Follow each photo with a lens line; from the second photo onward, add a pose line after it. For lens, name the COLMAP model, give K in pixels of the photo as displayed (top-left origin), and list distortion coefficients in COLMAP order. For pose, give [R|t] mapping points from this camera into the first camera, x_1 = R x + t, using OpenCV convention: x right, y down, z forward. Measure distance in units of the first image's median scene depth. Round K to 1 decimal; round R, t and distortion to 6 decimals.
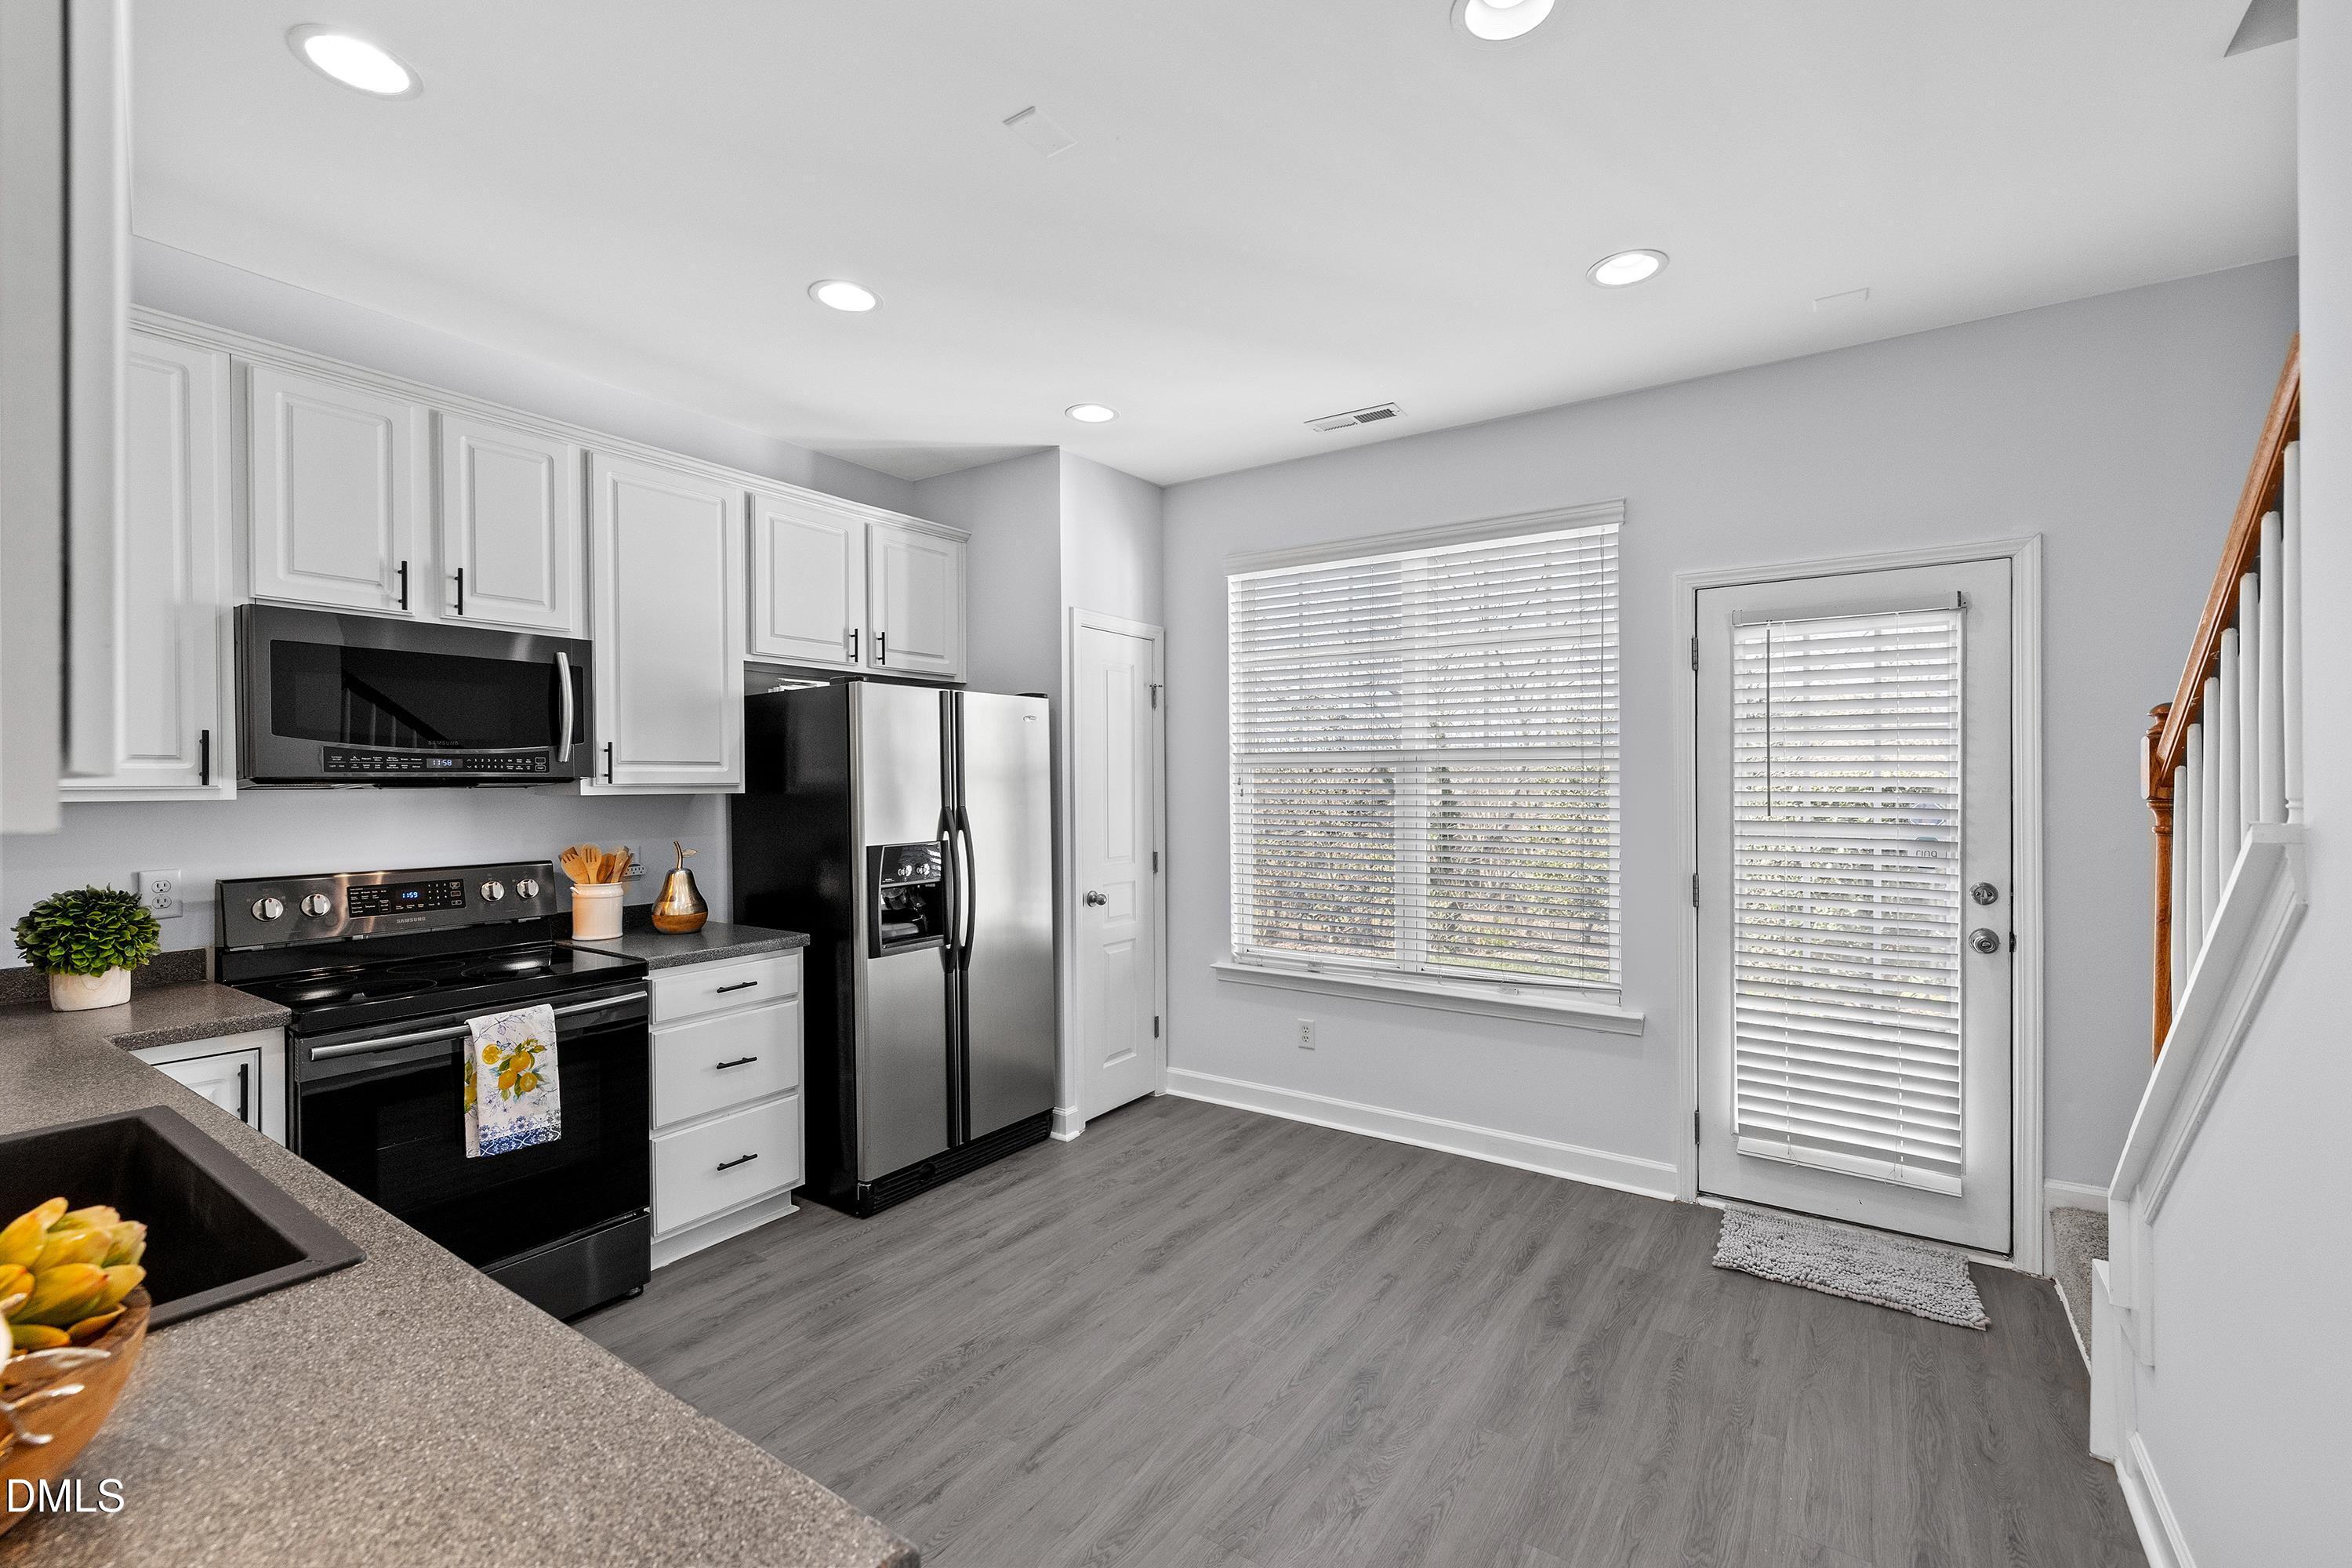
lens RADIAL K [[985.4, 0, 1187.3], [0, 985.4, 788.5], [0, 0, 1]] dist [-0.009628, 0.001186]
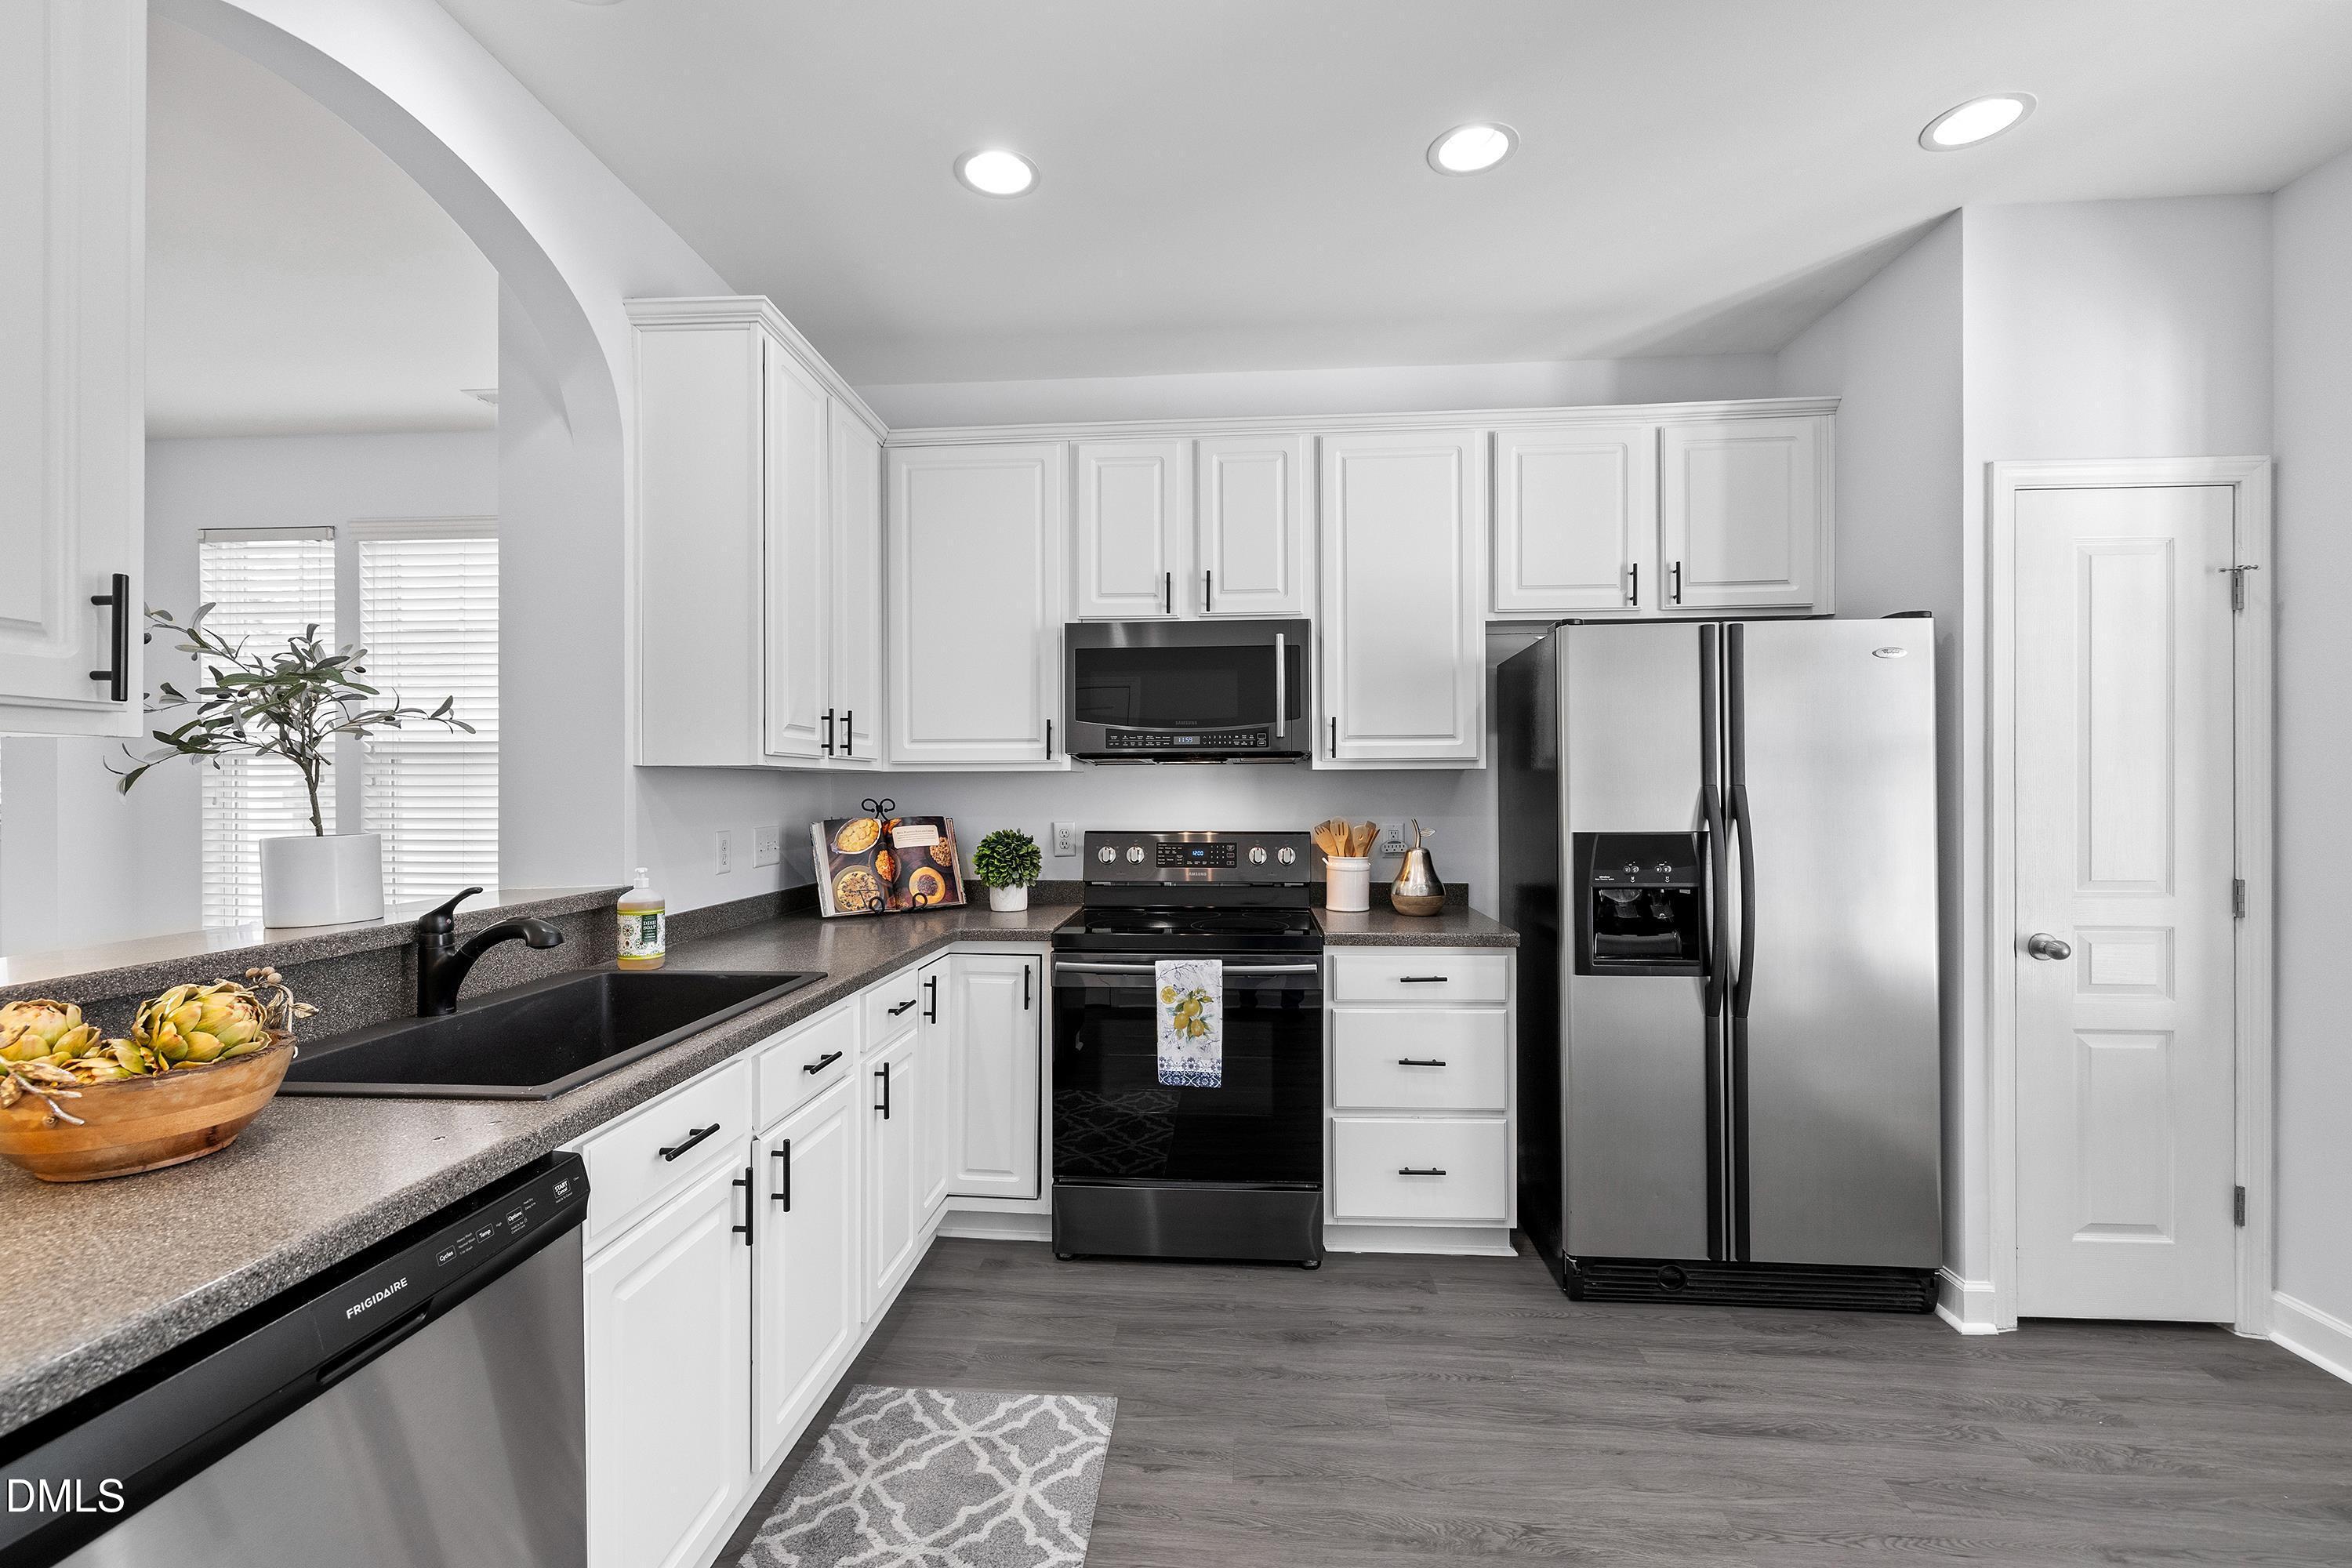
lens RADIAL K [[985.4, 0, 1174.9], [0, 985.4, 790.6], [0, 0, 1]] dist [-0.009628, 0.001186]
pose [[0.490415, 0.009159, -0.871441, 0.206033], [-0.004383, 0.999958, 0.008043, 0.019812], [0.871478, -0.000125, 0.490435, 0.333917]]
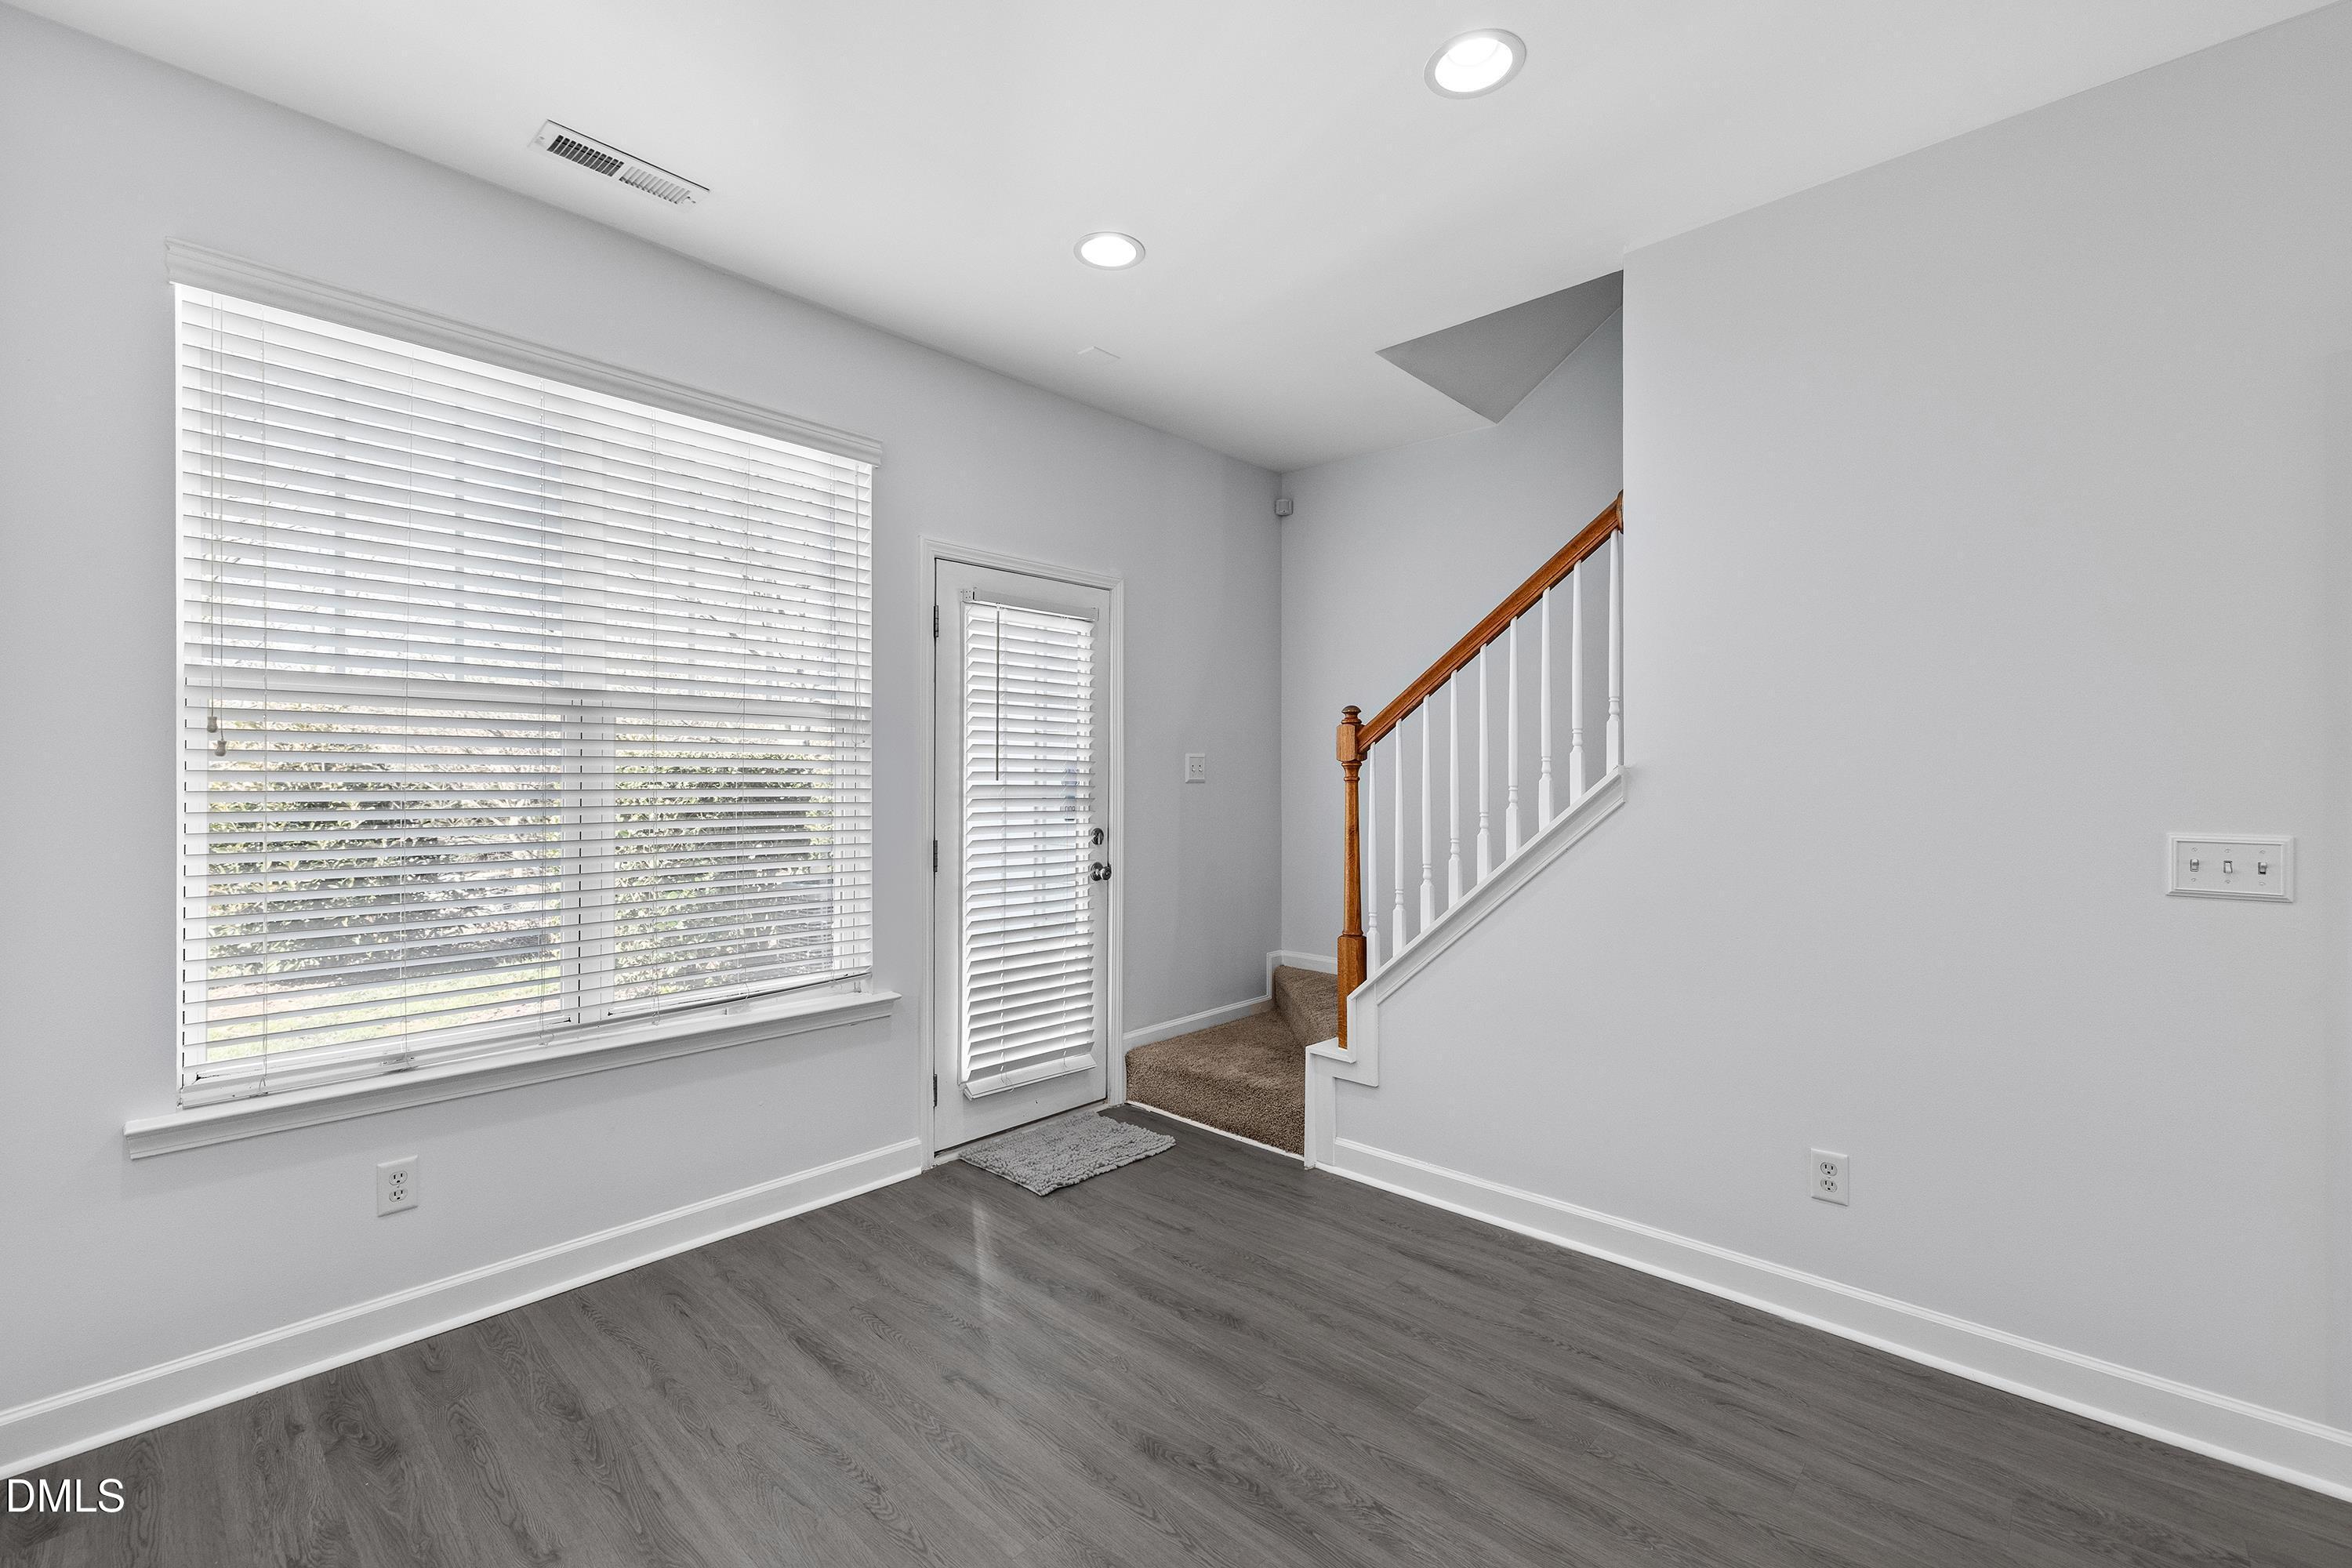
lens RADIAL K [[985.4, 0, 1178.9], [0, 985.4, 778.9], [0, 0, 1]] dist [-0.009628, 0.001186]
pose [[0.155204, -0.000676, 0.987882, -0.449215], [-0.000023, 1.000000, 0.000688, 0.024047], [-0.987882, -0.000129, 0.155204, 0.604558]]
